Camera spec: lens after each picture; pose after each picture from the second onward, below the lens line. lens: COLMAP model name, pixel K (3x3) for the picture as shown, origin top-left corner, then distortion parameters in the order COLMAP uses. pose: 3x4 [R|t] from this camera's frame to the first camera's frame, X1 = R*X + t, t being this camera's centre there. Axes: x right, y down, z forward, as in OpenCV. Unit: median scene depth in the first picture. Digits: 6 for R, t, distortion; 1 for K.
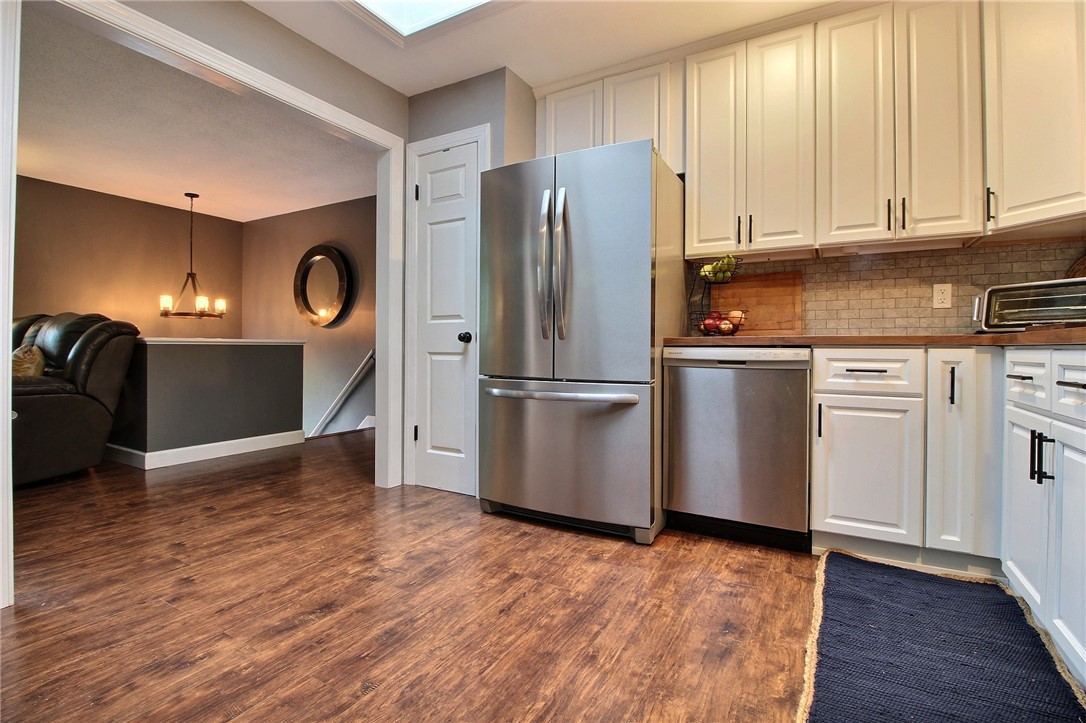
lens RADIAL K [[500.7, 0, 545.9], [0, 500.7, 349.9], [0, 0, 1]] dist [-0.007657, -0.007954]
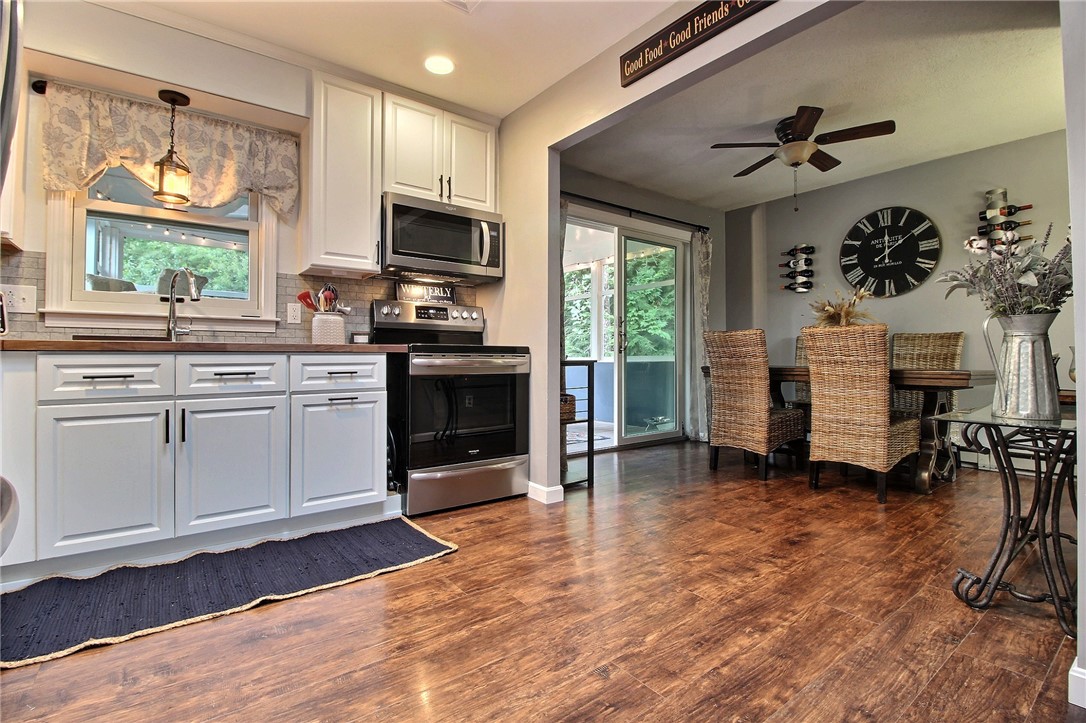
lens RADIAL K [[500.7, 0, 545.2], [0, 500.7, 351.2], [0, 0, 1]] dist [-0.007657, -0.007954]
pose [[-0.920584, -0.003635, 0.390527, -0.420268], [-0.004350, 0.999990, -0.000948, -0.010179], [-0.390520, -0.002572, -0.920591, 1.300108]]
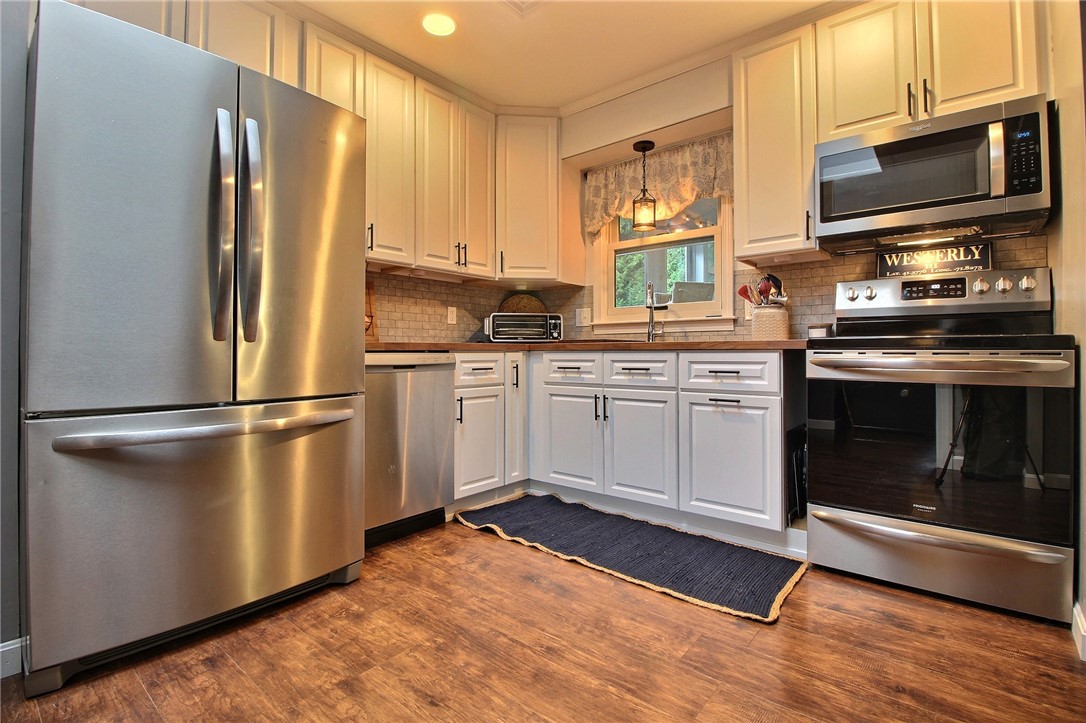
lens RADIAL K [[500.7, 0, 545.4], [0, 500.7, 348.6], [0, 0, 1]] dist [-0.007657, -0.007954]
pose [[0.174366, 0.003032, 0.984676, -0.658210], [0.007432, 0.999963, -0.004395, -0.006944], [-0.984653, 0.008084, 0.174337, 0.574510]]
